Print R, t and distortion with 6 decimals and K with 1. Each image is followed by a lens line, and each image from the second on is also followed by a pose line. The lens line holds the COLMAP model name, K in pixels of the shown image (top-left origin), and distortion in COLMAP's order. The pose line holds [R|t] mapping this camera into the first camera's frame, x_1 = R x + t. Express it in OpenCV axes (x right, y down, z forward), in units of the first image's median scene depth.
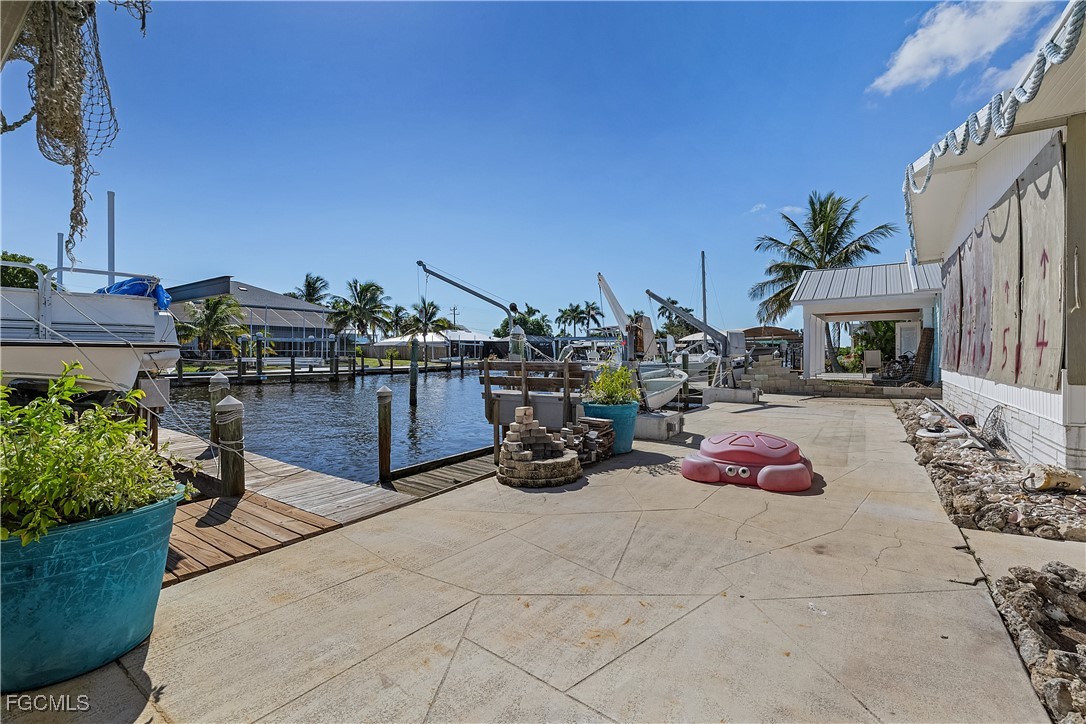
lens RADIAL K [[462.5, 0, 544.9], [0, 462.5, 352.5], [0, 0, 1]] dist [-0.000146, 0.000376]
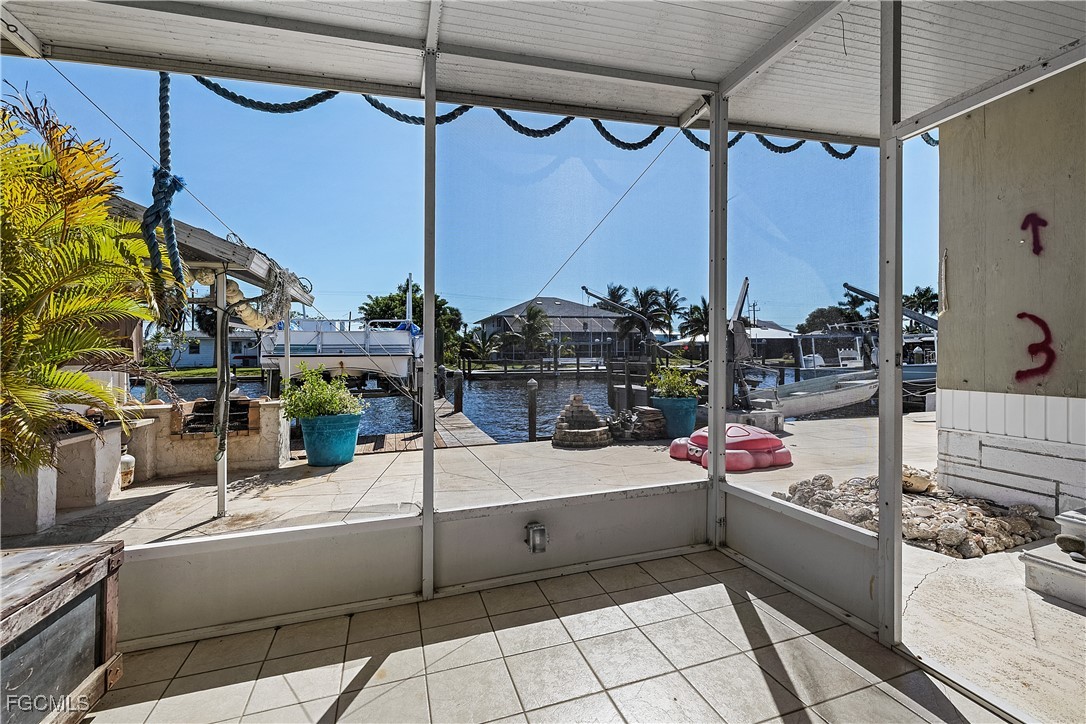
lens RADIAL K [[462.5, 0, 544.9], [0, 462.5, 352.5], [0, 0, 1]] dist [-0.000146, 0.000376]
pose [[0.799227, -0.011410, -0.600921, 0.100846], [0.012519, 0.999919, -0.002336, -0.001513], [0.600899, -0.005656, 0.799305, -0.028776]]
